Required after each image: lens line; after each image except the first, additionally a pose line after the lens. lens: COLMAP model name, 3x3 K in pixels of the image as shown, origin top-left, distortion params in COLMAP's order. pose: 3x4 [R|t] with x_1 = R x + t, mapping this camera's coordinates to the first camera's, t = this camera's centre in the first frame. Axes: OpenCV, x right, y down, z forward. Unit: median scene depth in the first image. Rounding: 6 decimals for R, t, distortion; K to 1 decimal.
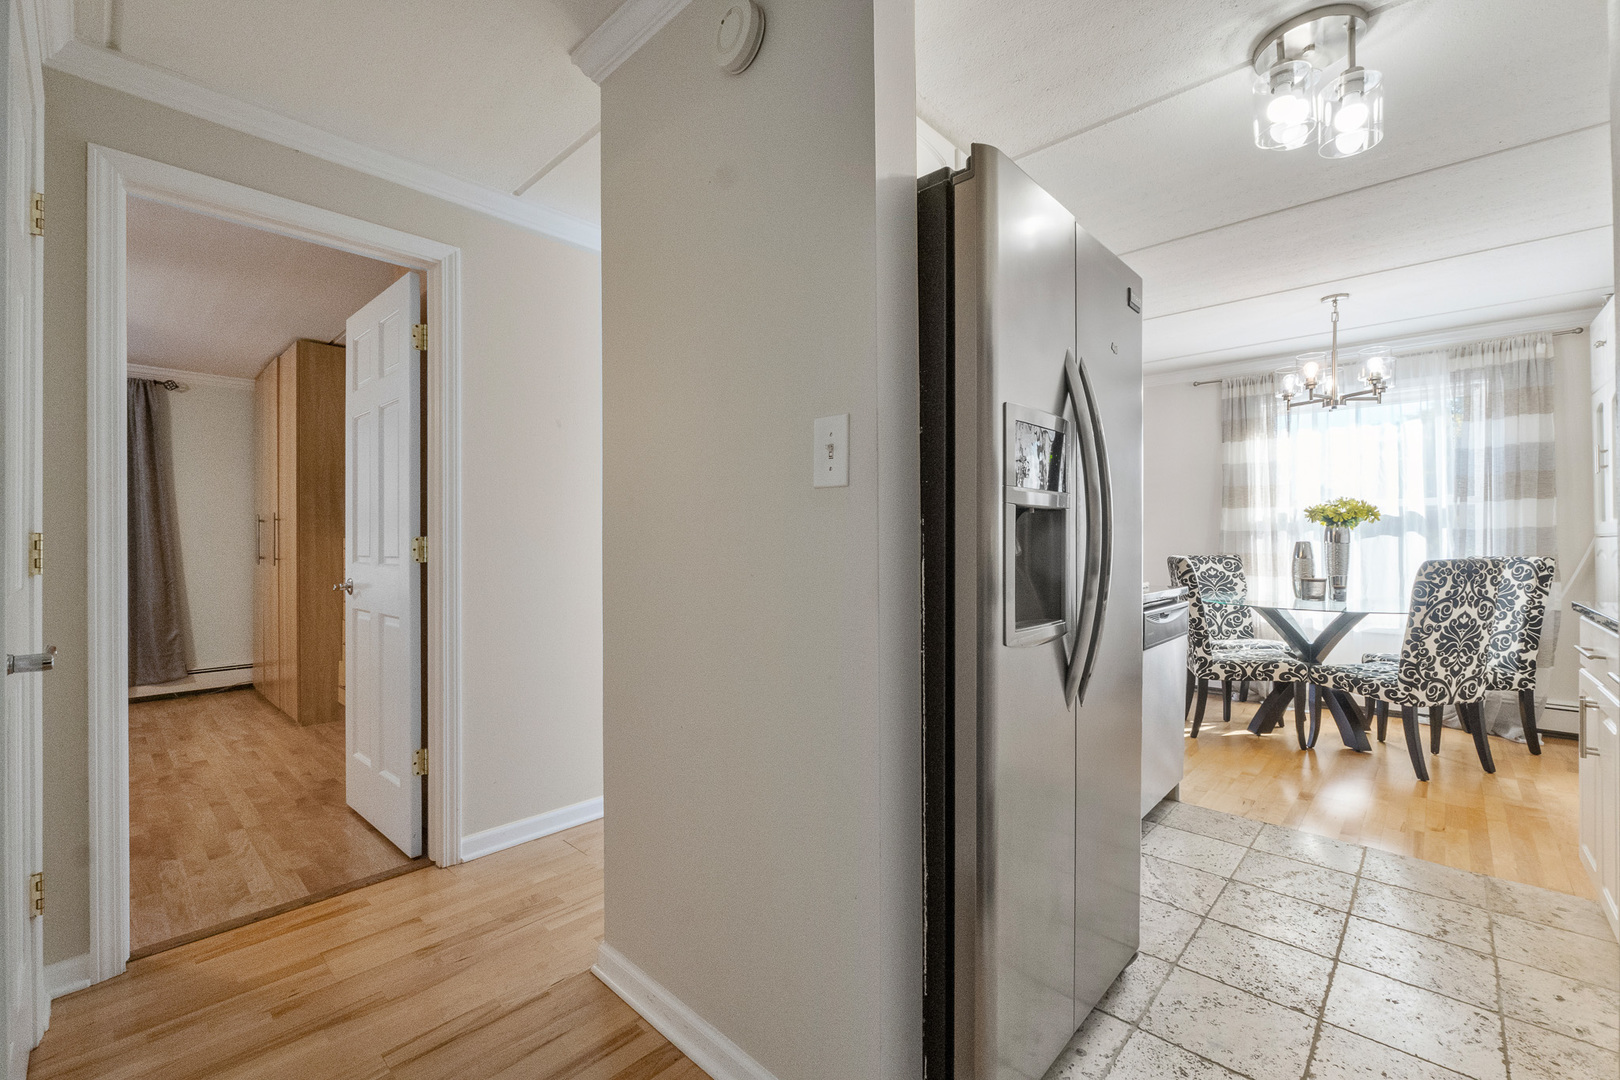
lens RADIAL K [[673.9, 0, 811.6], [0, 673.9, 546.4], [0, 0, 1]] dist [-0.012815, -0.000195]
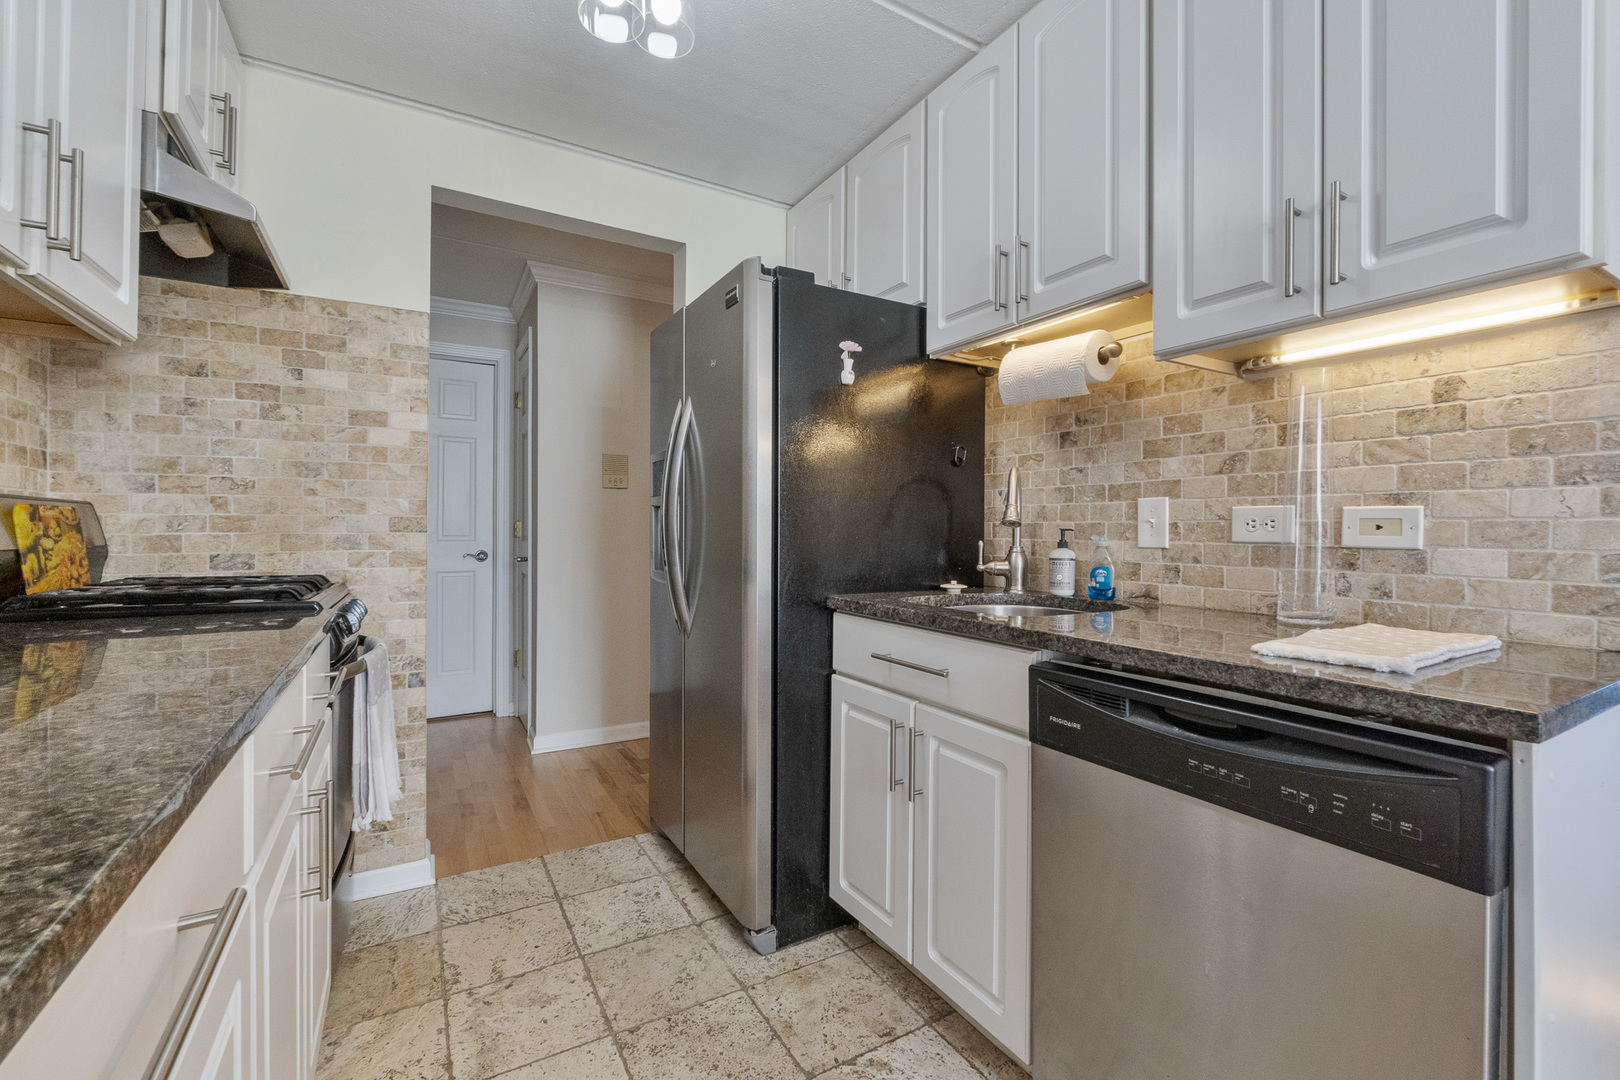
lens RADIAL K [[673.9, 0, 807.4], [0, 673.9, 537.8], [0, 0, 1]] dist [-0.012815, -0.000195]
pose [[-0.277295, 0.005997, -0.960766, 0.402472], [-0.004411, 0.999962, 0.007515, 0.000863], [0.960775, 0.006322, -0.277258, 0.384558]]
